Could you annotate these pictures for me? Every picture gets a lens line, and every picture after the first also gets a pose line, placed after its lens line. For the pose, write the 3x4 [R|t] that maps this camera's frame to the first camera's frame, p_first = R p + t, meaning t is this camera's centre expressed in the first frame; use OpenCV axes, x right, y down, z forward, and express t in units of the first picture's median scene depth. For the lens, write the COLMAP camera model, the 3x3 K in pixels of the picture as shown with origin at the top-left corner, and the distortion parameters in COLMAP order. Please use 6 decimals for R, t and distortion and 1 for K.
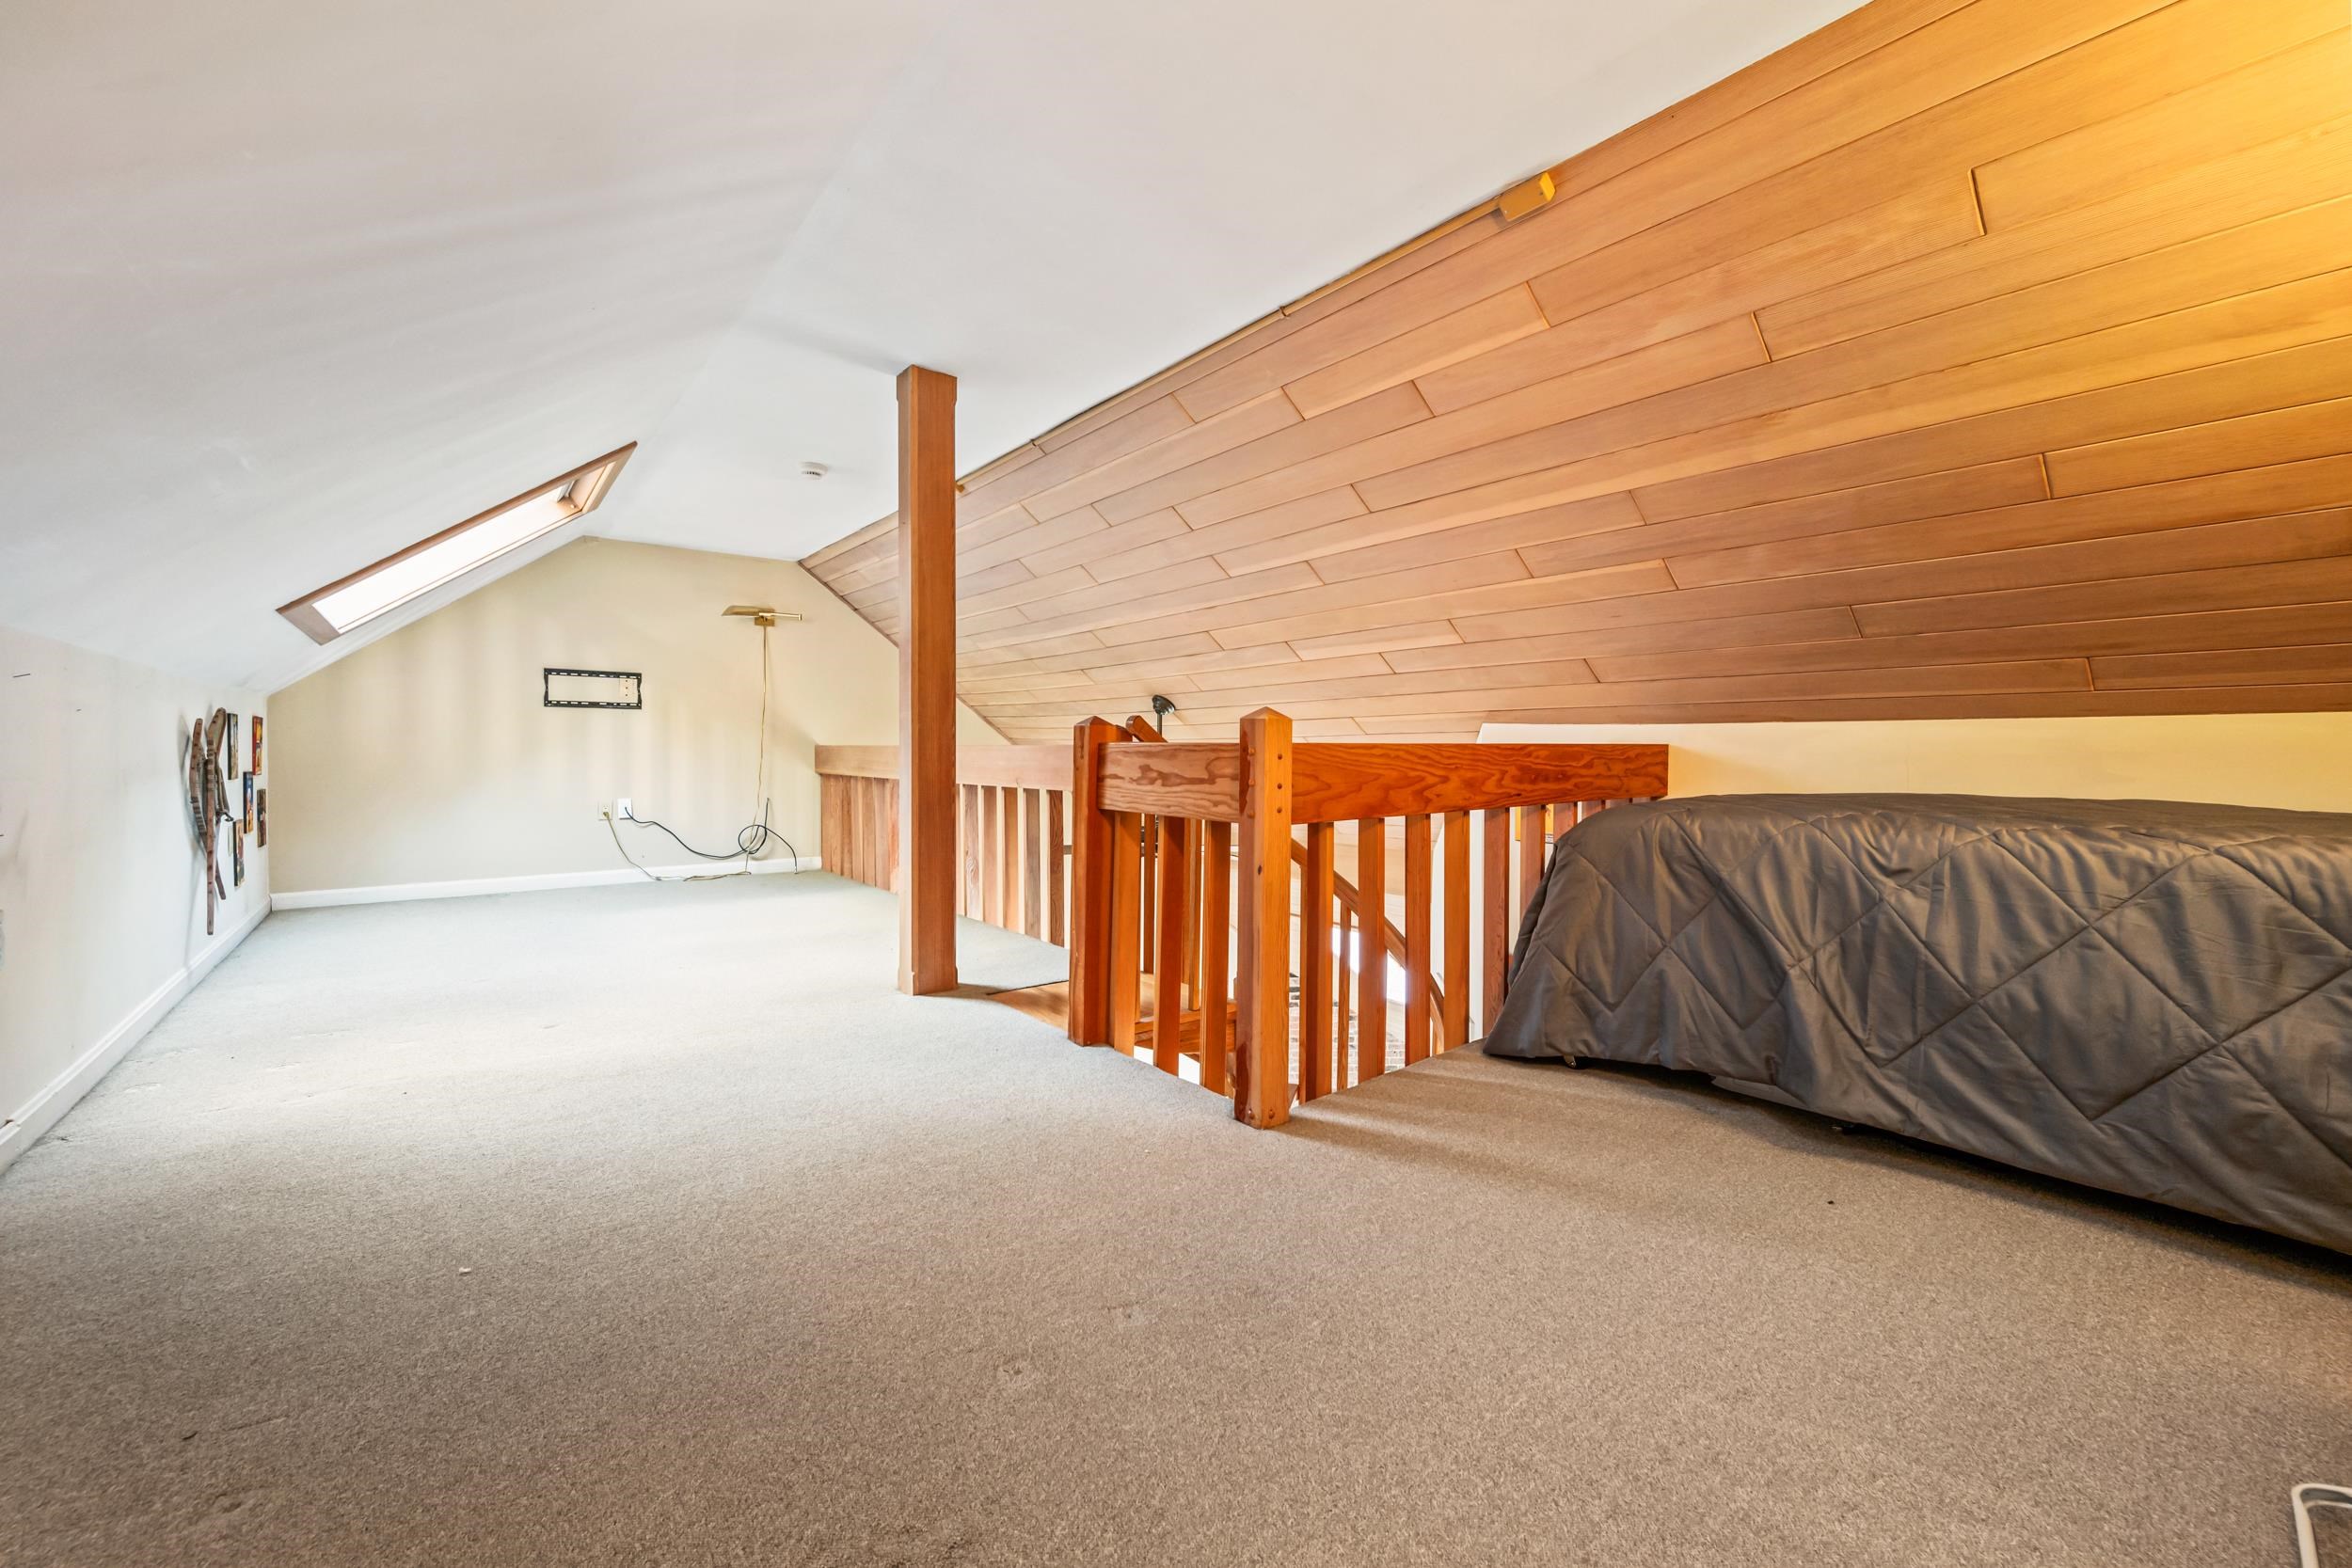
lens RADIAL K [[925.1, 0, 1186.1], [0, 925.1, 763.8], [0, 0, 1]] dist [-0.000447, -0.000659]
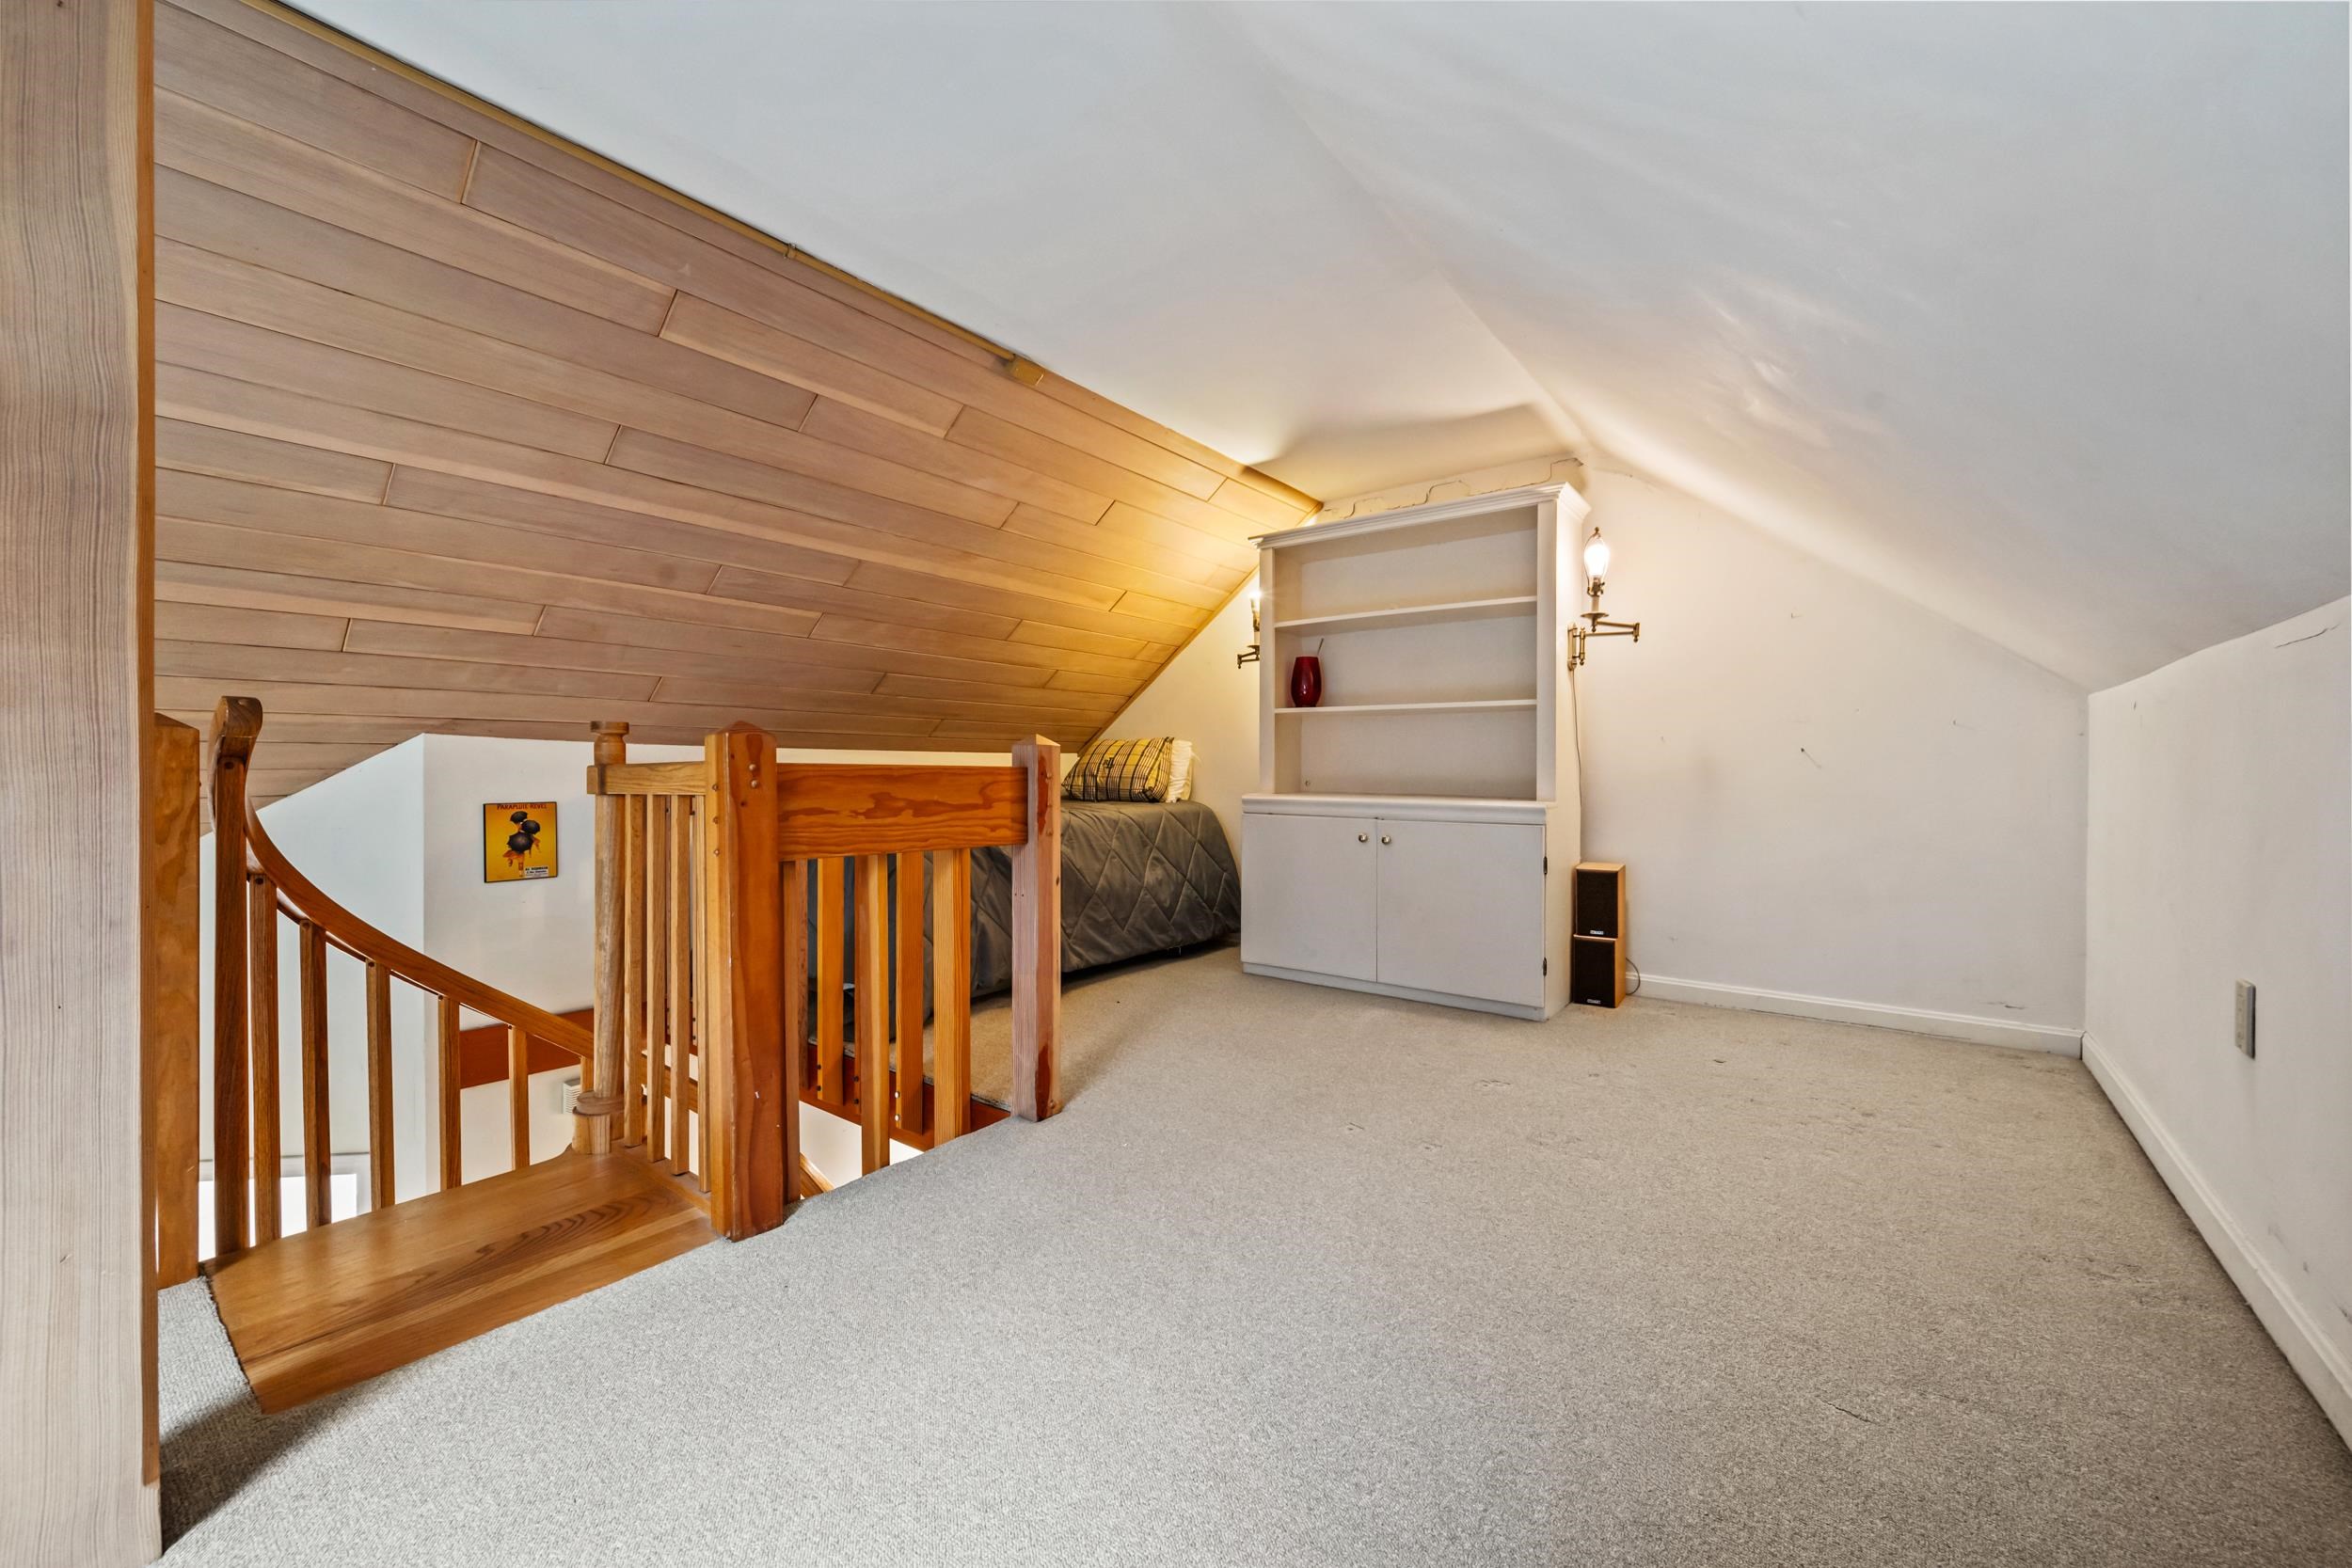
lens RADIAL K [[925.1, 0, 1178.5], [0, 925.1, 781.3], [0, 0, 1]] dist [-0.000447, -0.000659]
pose [[-0.234342, -0.014591, 0.972045, -0.964406], [0.009837, 0.999801, 0.017379, -0.021818], [-0.972104, 0.013634, -0.234152, 1.038140]]
